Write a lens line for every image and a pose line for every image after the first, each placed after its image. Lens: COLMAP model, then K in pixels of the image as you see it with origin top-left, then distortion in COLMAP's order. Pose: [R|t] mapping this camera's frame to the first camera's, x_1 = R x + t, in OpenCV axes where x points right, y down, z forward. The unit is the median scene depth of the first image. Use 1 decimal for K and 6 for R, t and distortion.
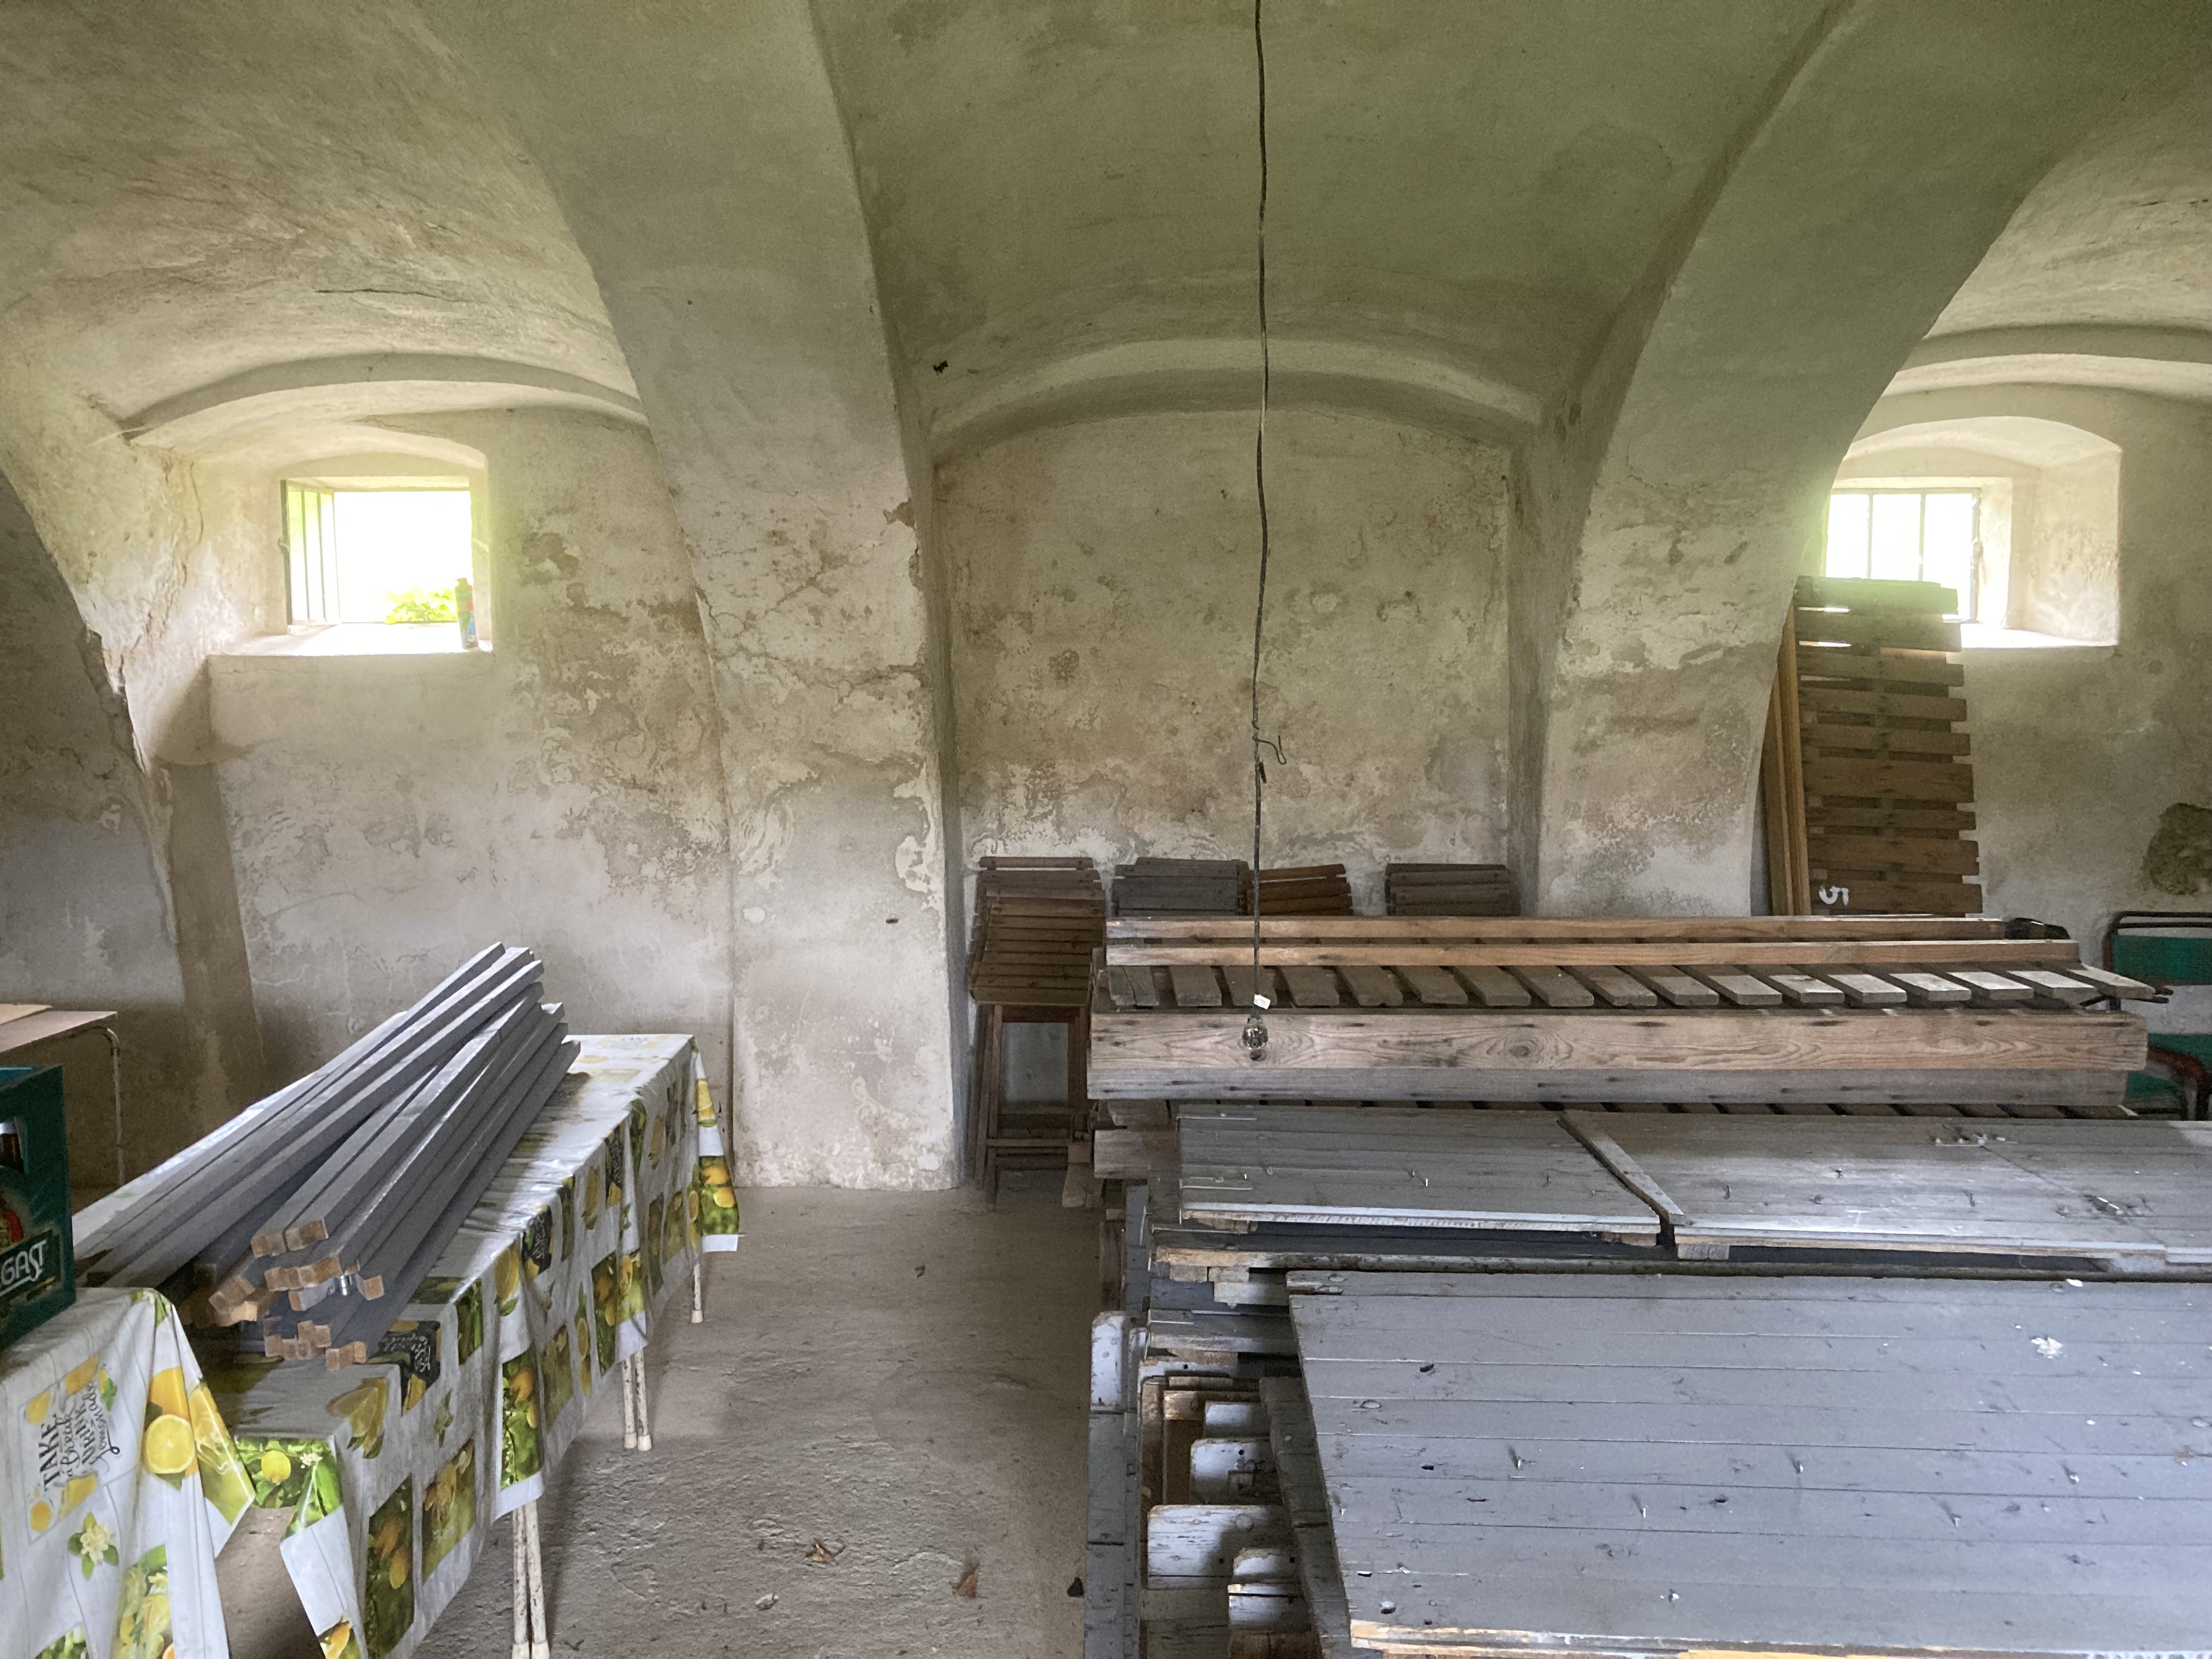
lens RADIAL K [[1831.7, 0, 1102.9], [0, 1831.7, 827.6], [0, 0, 1]] dist [0.090277, -0.070190]
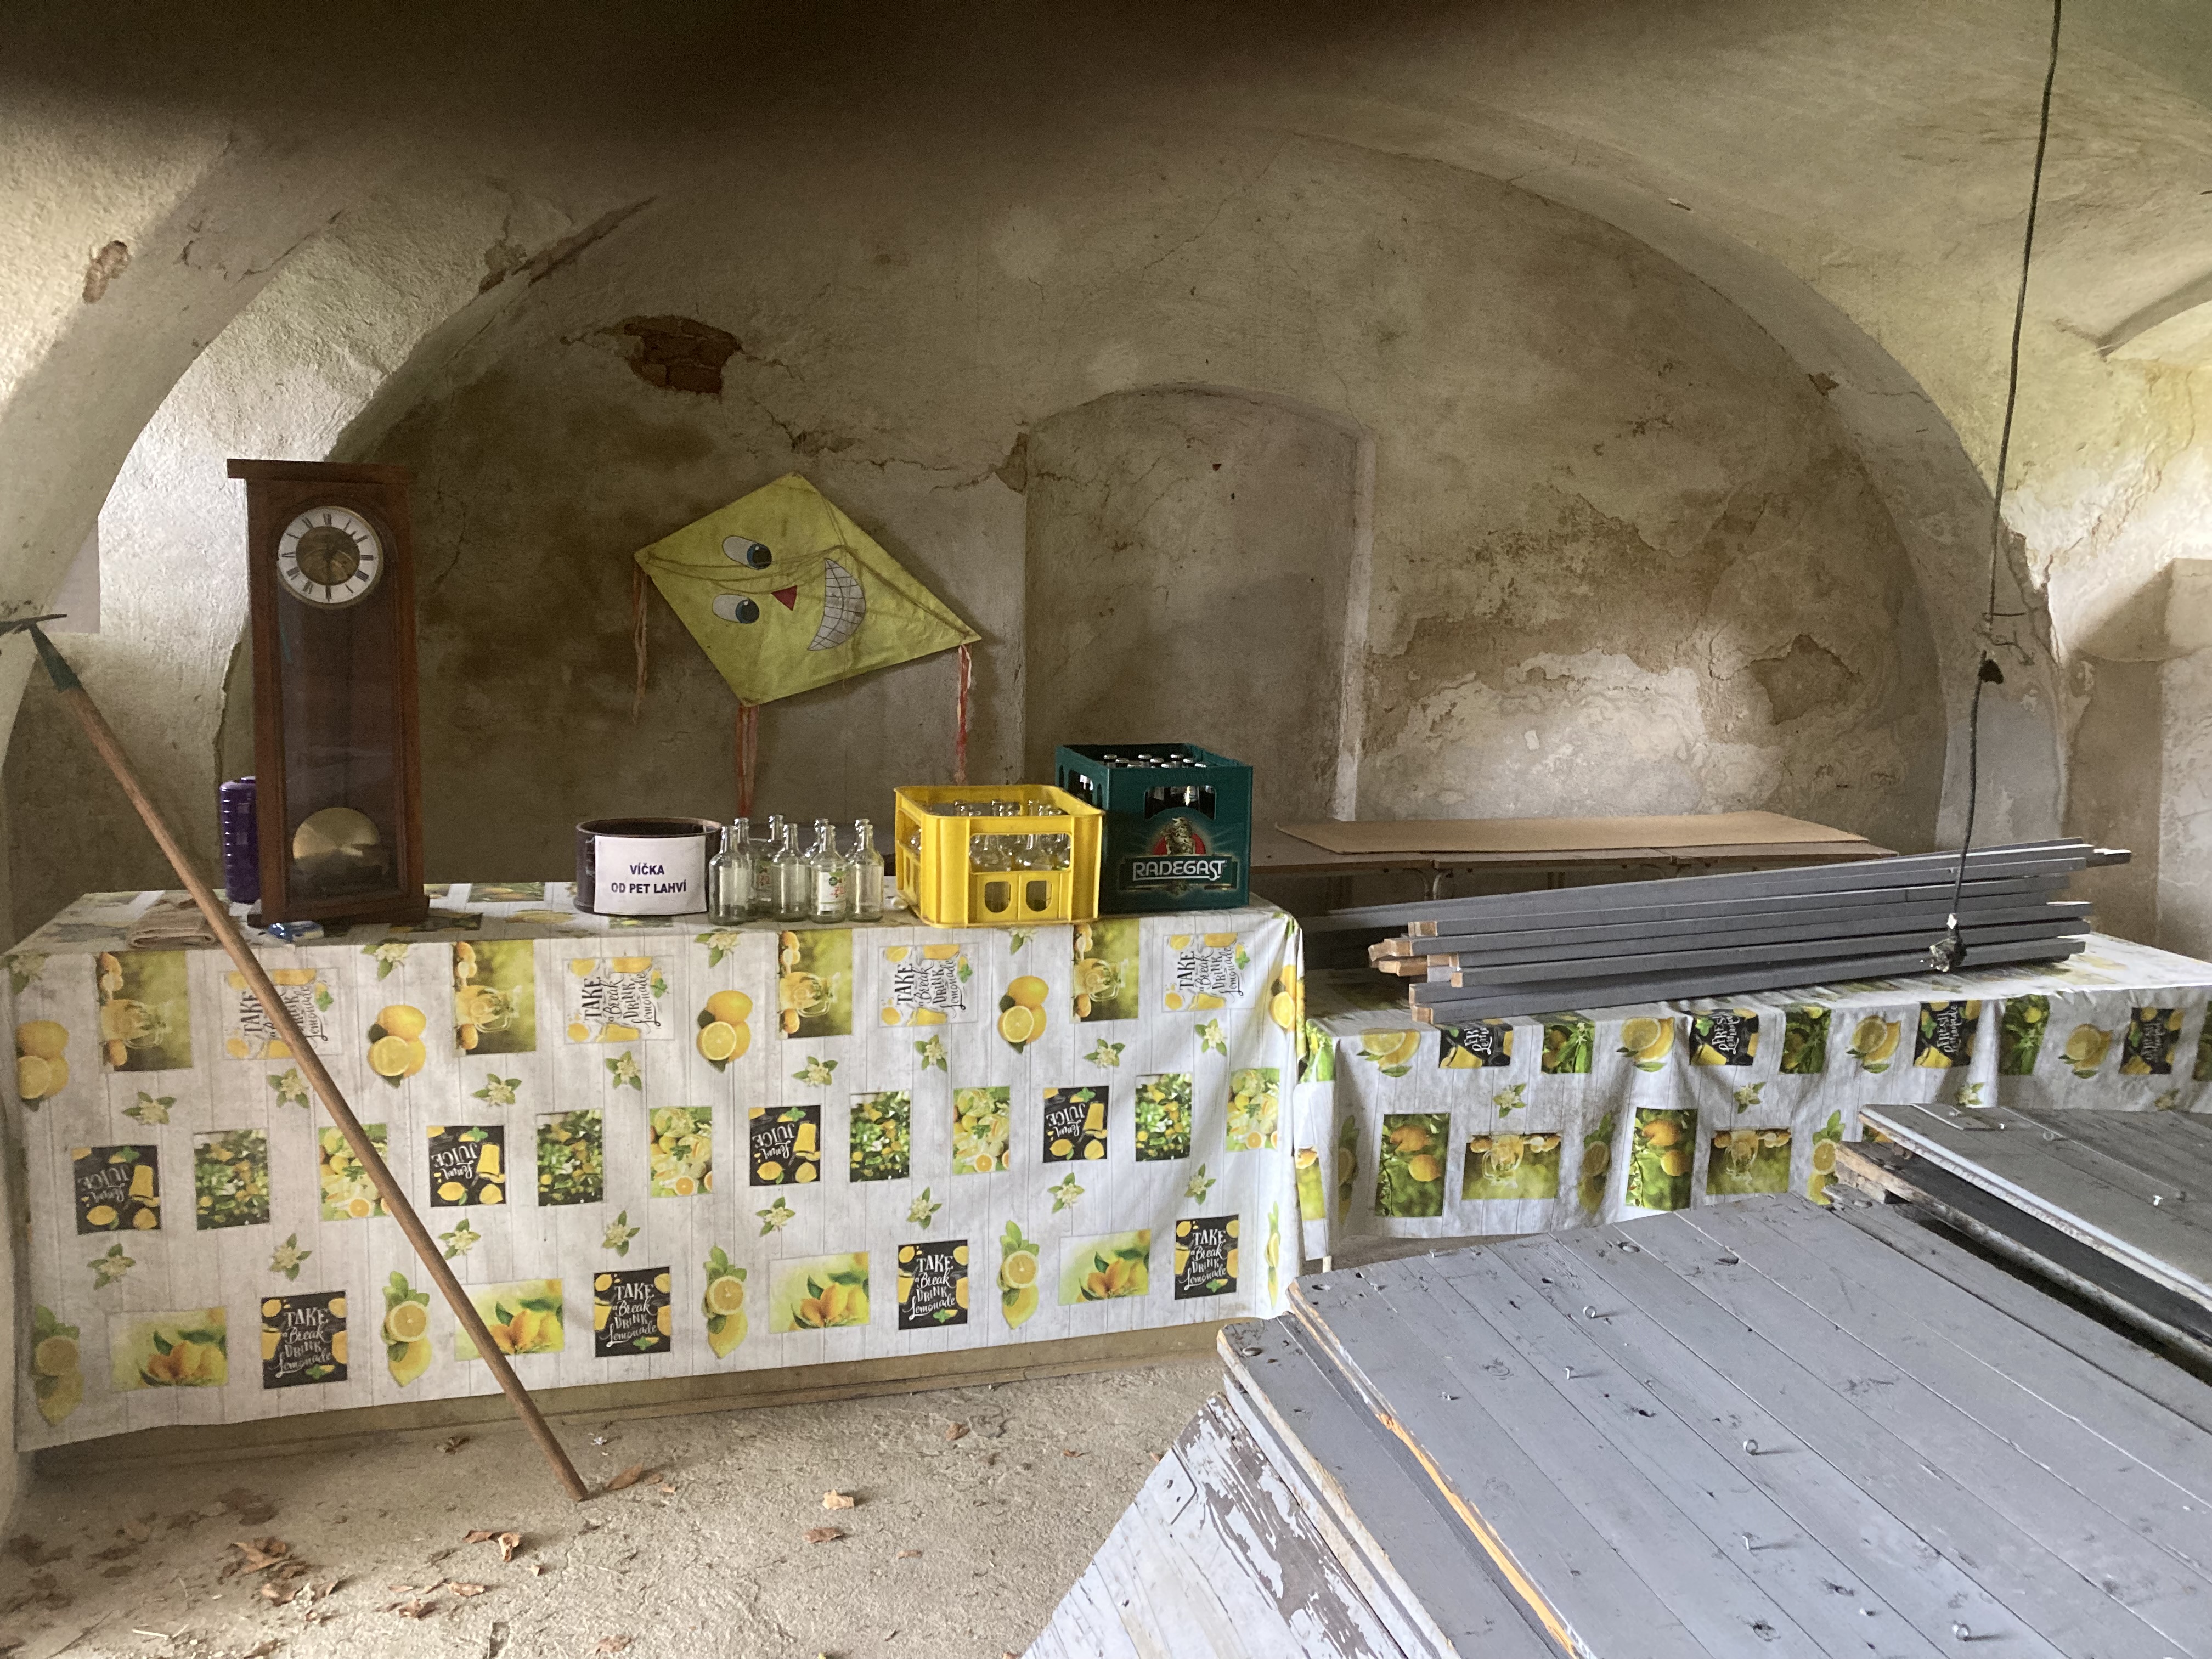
lens RADIAL K [[1831.7, 0, 1100.3], [0, 1831.7, 830.3], [0, 0, 1]] dist [0.090277, -0.070190]
pose [[0.260307, 0.161636, -0.951900, 0.408701], [-0.124358, 0.983289, 0.132959, -0.008511], [0.957484, 0.083766, 0.276057, 0.163631]]
